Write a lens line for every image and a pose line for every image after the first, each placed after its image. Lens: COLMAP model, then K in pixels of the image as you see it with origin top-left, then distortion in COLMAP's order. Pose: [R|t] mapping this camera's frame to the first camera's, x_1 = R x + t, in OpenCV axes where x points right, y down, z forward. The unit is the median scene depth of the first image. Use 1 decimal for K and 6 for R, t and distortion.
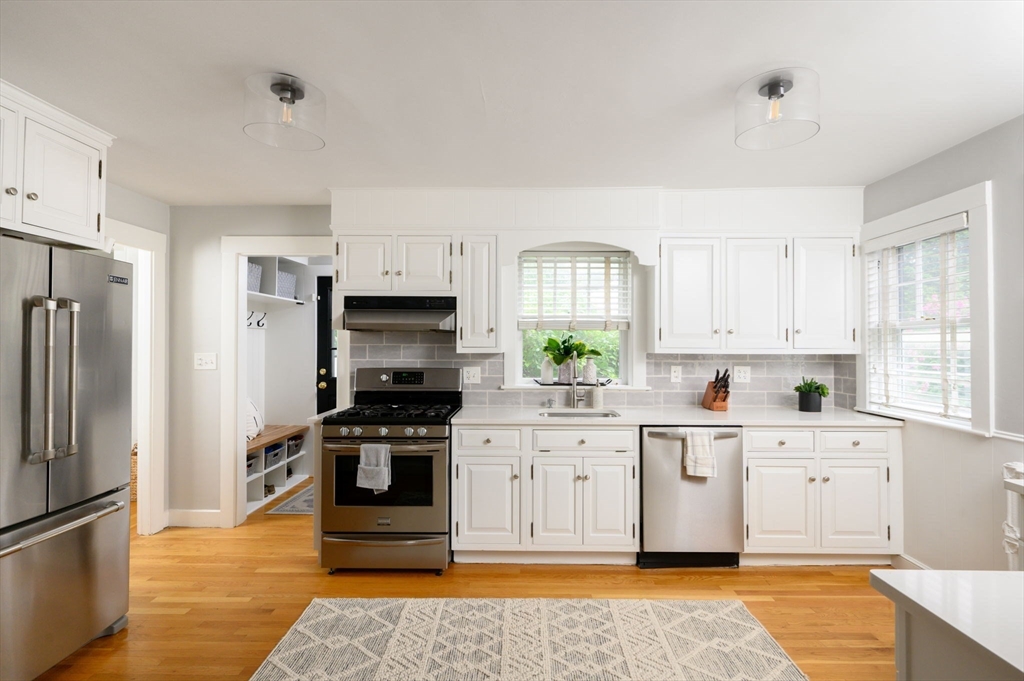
lens RADIAL K [[495.0, 0, 517.0], [0, 495.0, 338.2], [0, 0, 1]] dist [-0.000414, -0.000047]
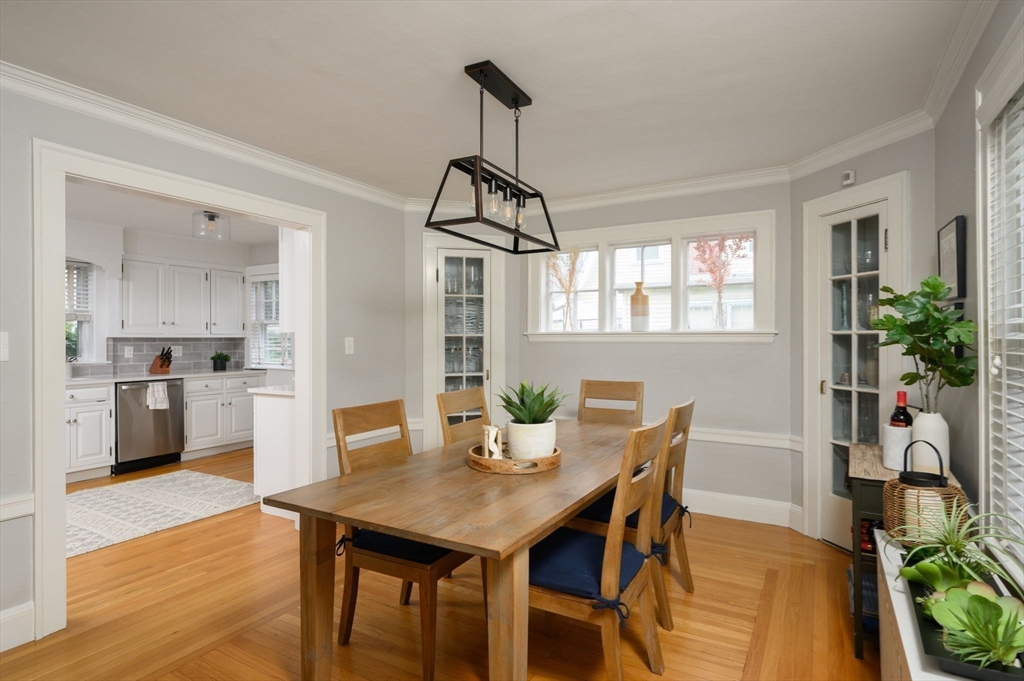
lens RADIAL K [[541.7, 0, 514.9], [0, 541.7, 327.9], [0, 0, 1]] dist [-0.000156, 0.000015]
pose [[0.484961, 0.011239, 0.874463, -0.604016], [-0.003075, 0.999933, -0.011146, 0.018331], [-0.874530, 0.002716, 0.484963, -0.877147]]
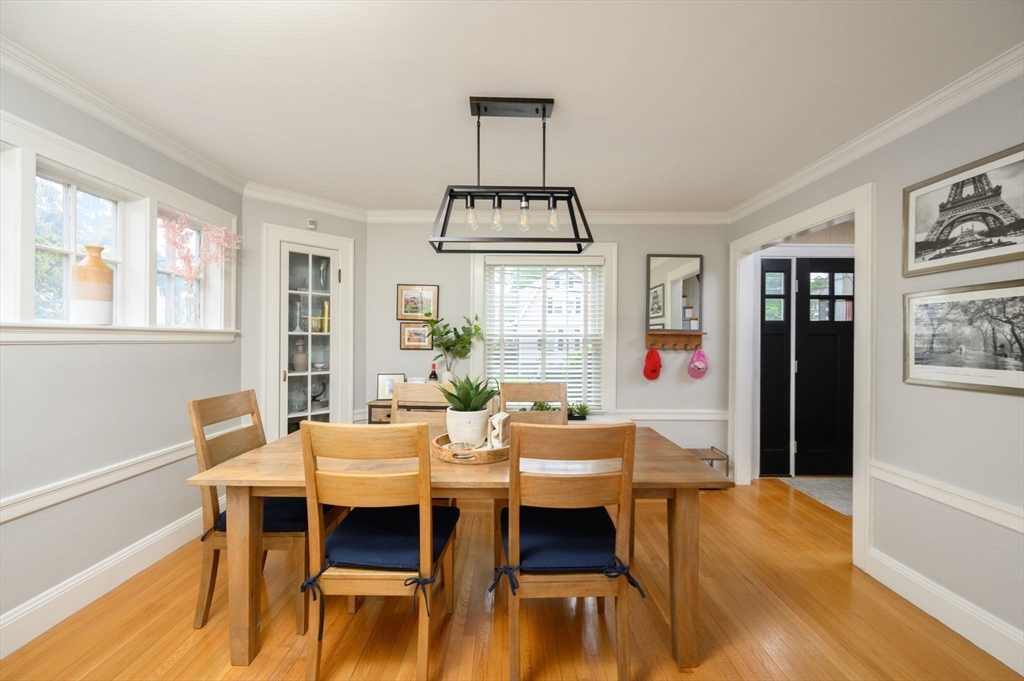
lens RADIAL K [[402.2, 0, 515.6], [0, 402.2, 338.7], [0, 0, 1]] dist [0.001285, 0.000057]
pose [[-0.999514, -0.007138, -0.030344, 0.083290], [-0.006816, 0.999919, -0.010719, 0.032972], [0.030418, -0.010507, -0.999482, 0.158634]]
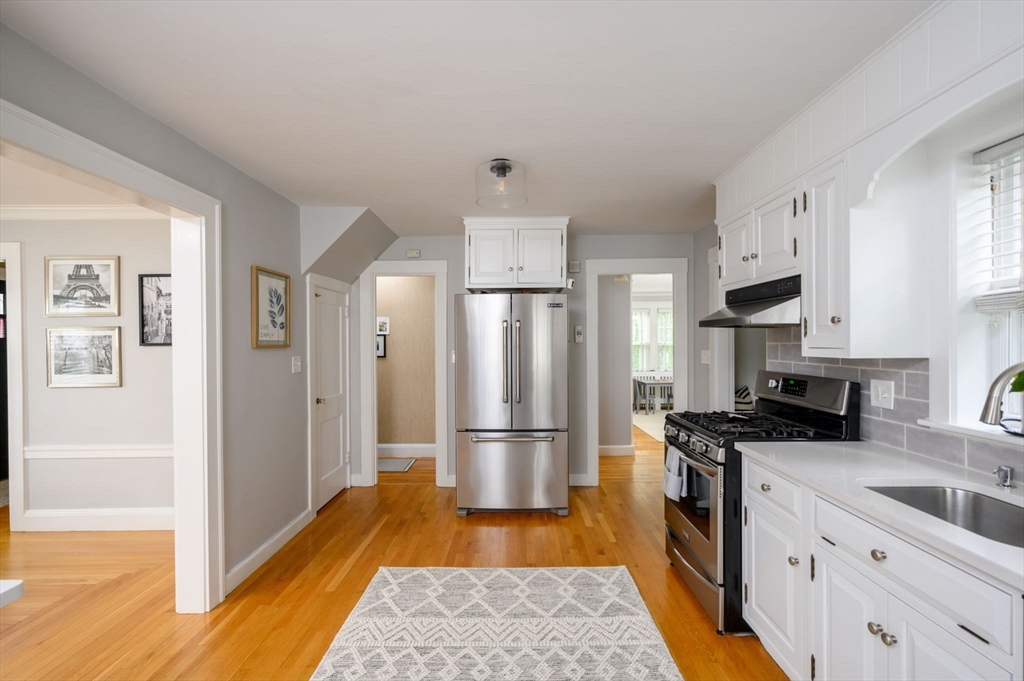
lens RADIAL K [[444.6, 0, 520.9], [0, 444.6, 344.3], [0, 0, 1]] dist [-0.000792, -0.000212]
pose [[0.019415, 0.005334, -0.999797, 0.519718], [0.017393, 0.999833, 0.005672, 0.003405], [0.999660, -0.017499, 0.019319, 0.639371]]
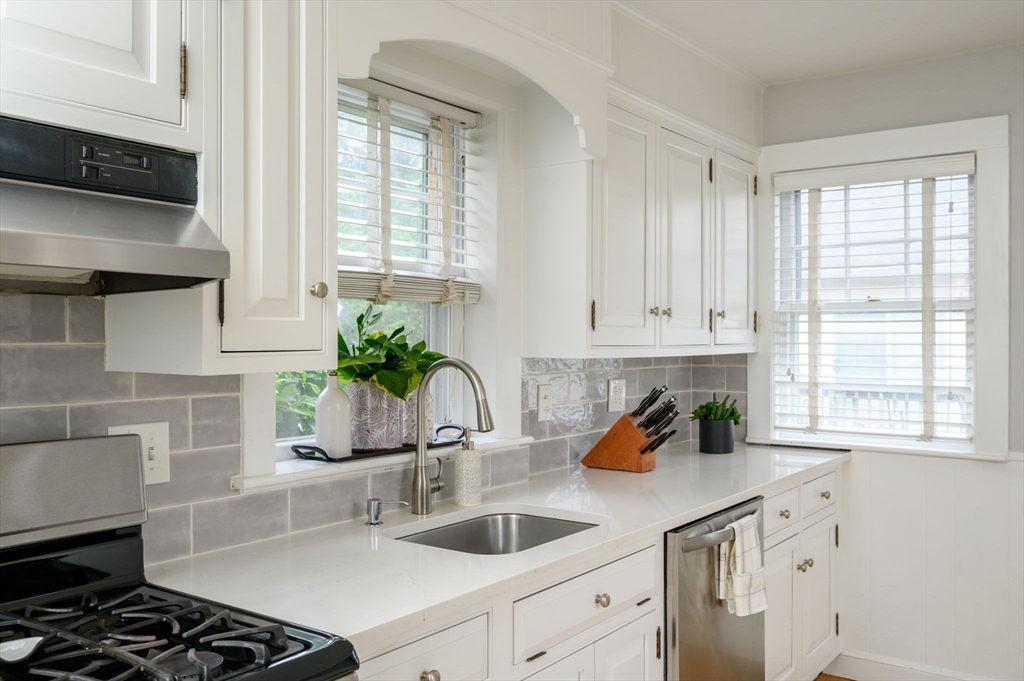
lens RADIAL K [[892.9, 0, 526.5], [0, 892.9, 342.8], [0, 0, 1]] dist [-0.003853, 0.000745]
pose [[0.569807, -0.007901, 0.821741, -0.433018], [-0.007262, 0.999866, 0.014650, 0.005606], [-0.821747, -0.014315, 0.569673, 0.643375]]
